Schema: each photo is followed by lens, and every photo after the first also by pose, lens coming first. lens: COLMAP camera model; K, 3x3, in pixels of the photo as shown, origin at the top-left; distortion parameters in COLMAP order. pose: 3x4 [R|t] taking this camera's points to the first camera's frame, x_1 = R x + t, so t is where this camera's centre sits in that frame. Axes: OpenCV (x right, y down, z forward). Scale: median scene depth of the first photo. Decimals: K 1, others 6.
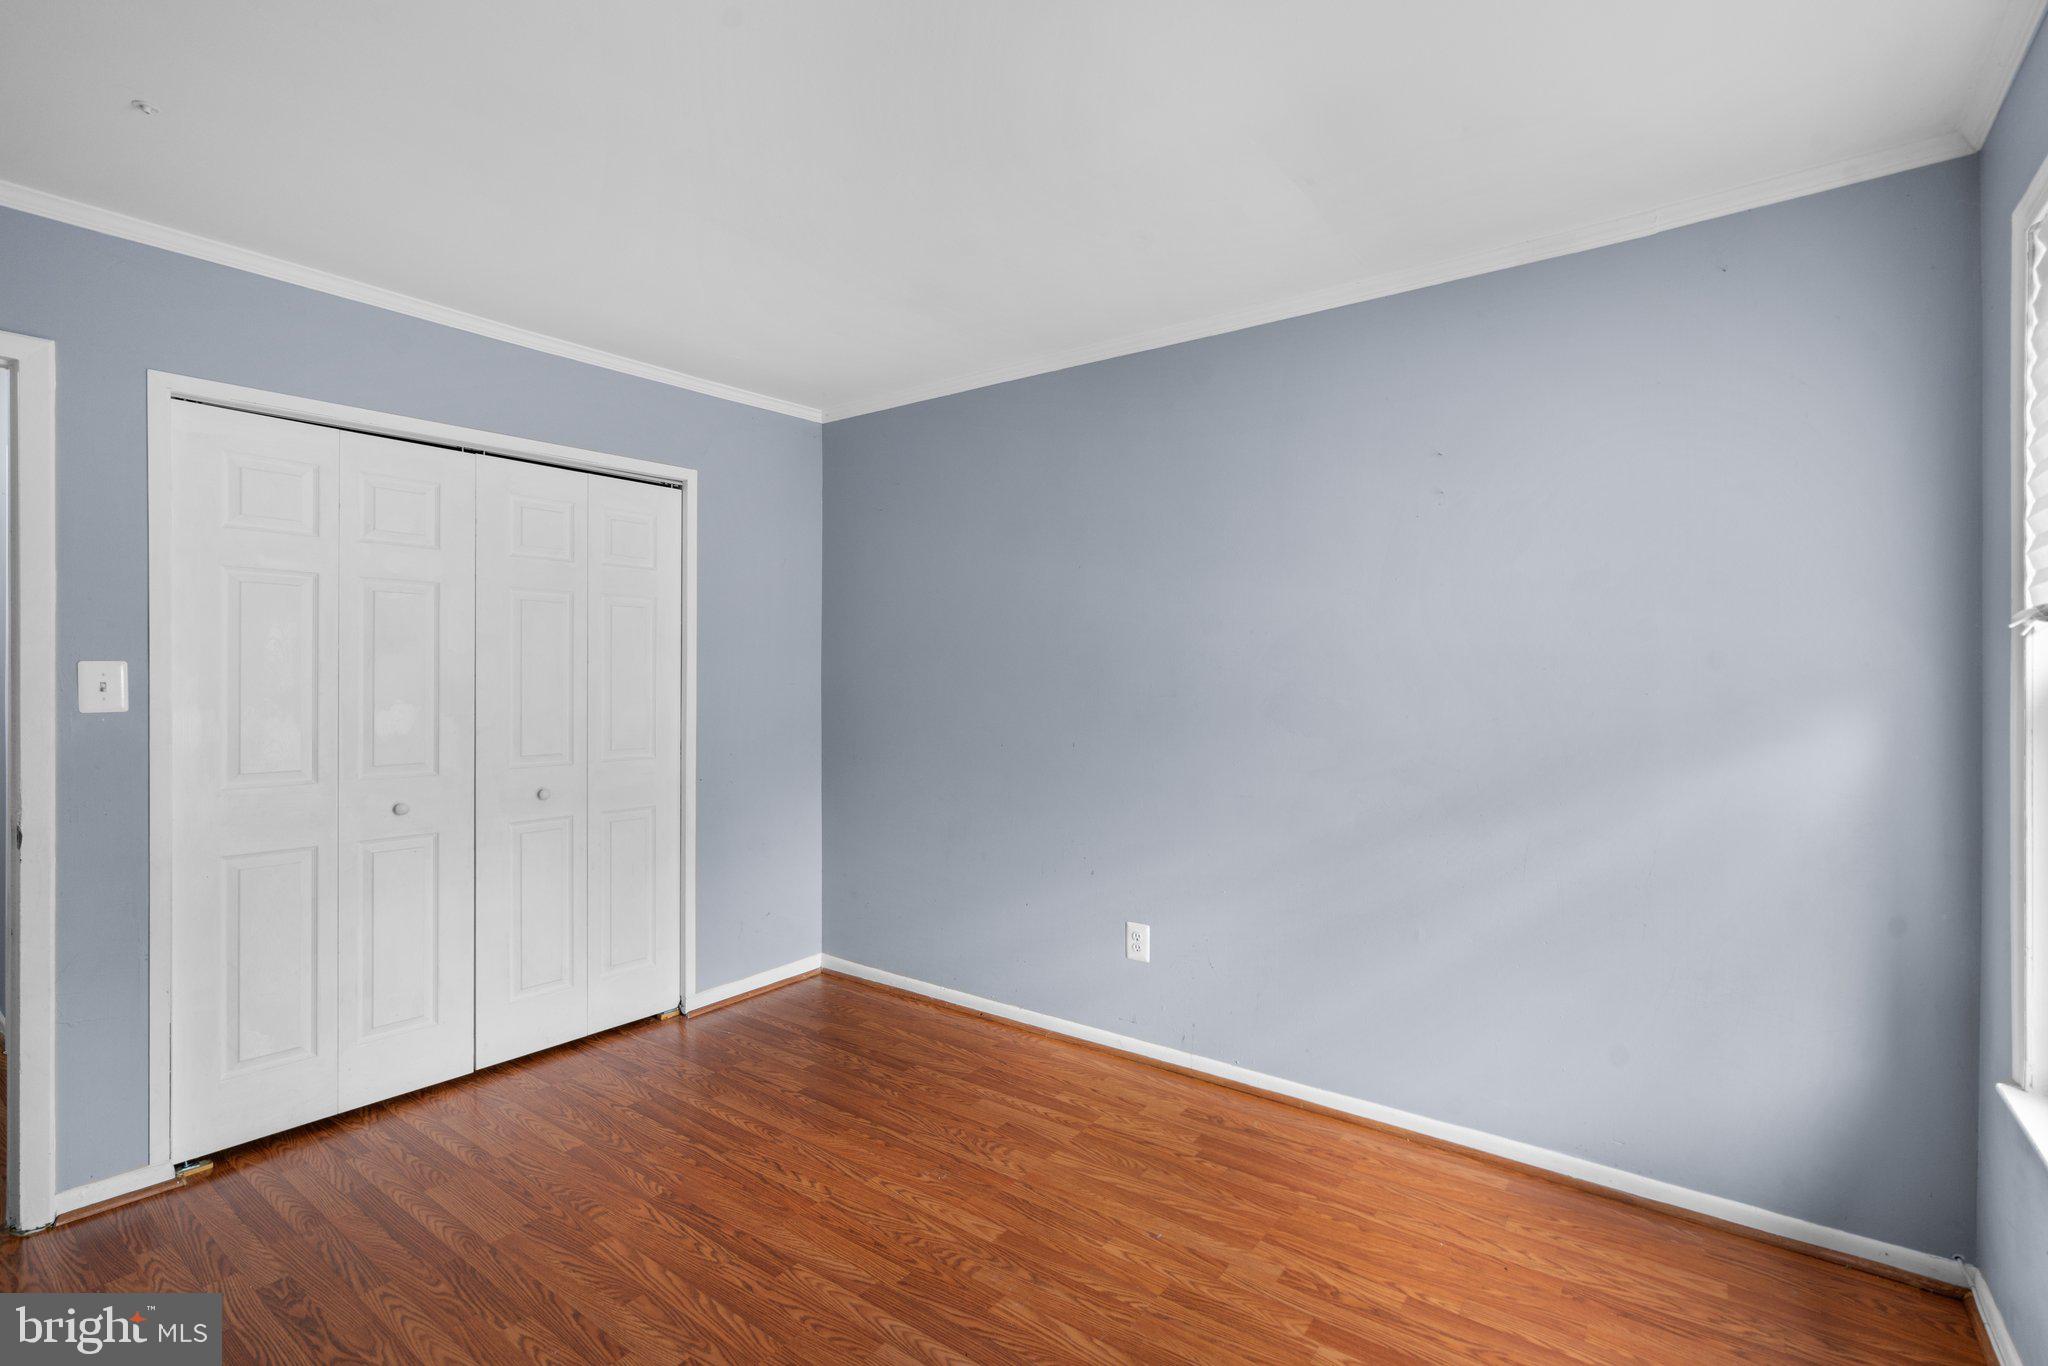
lens RADIAL K [[934.6, 0, 1021.9], [0, 934.6, 674.2], [0, 0, 1]] dist [-0.011053, 0.003984]
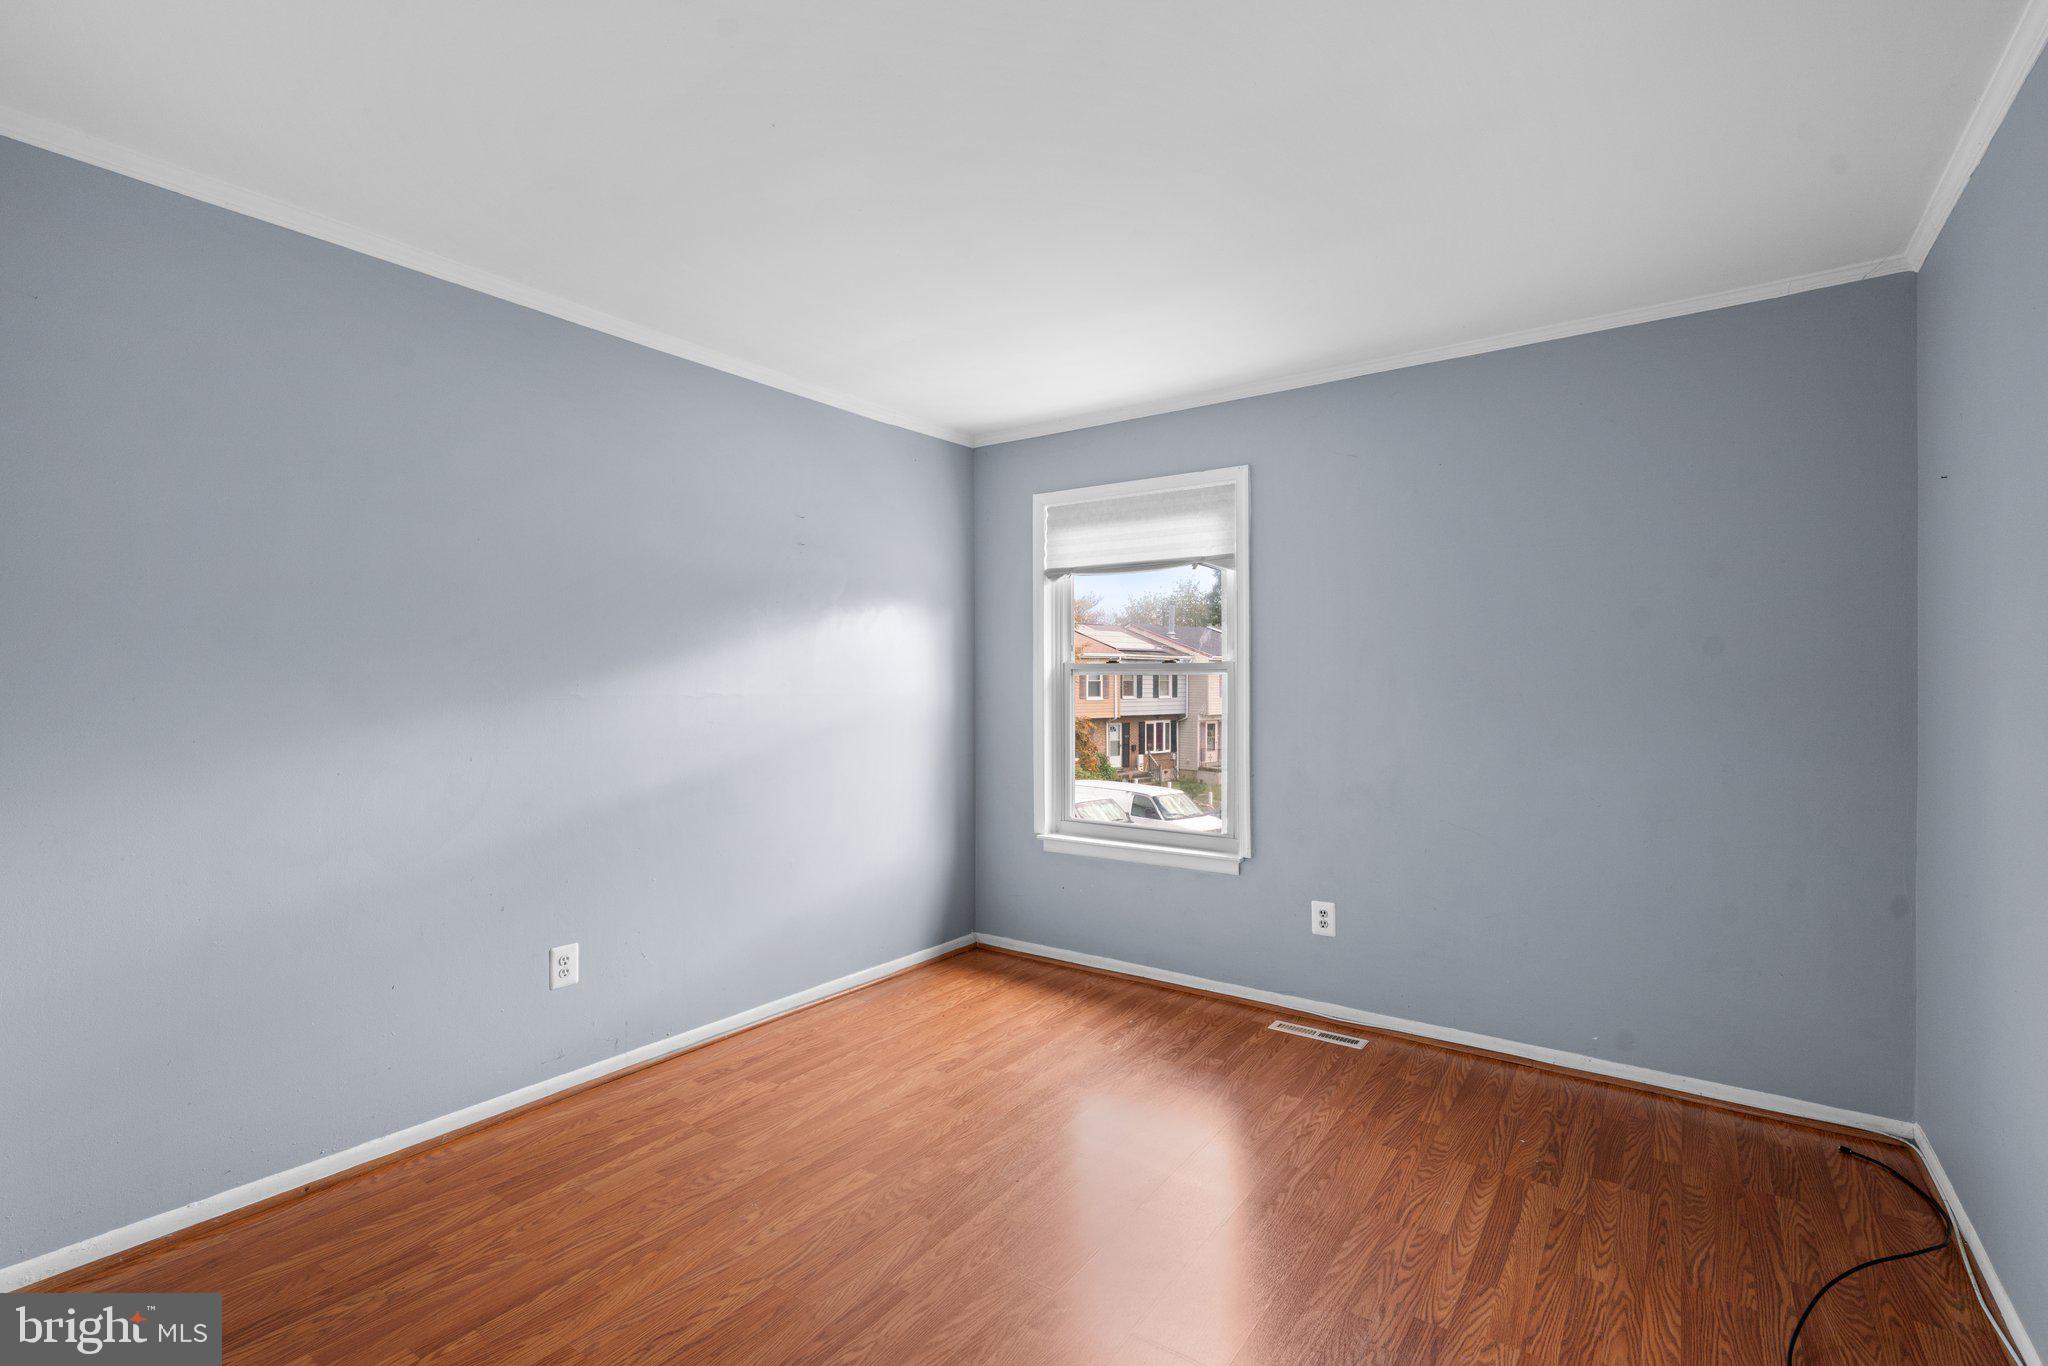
lens RADIAL K [[934.6, 0, 1030.0], [0, 934.6, 668.1], [0, 0, 1]] dist [-0.011053, 0.003984]
pose [[-0.031625, 0.007864, 0.999469, -0.925780], [-0.008586, 0.999930, -0.008139, 0.002251], [-0.999463, -0.008838, -0.031556, 0.676727]]
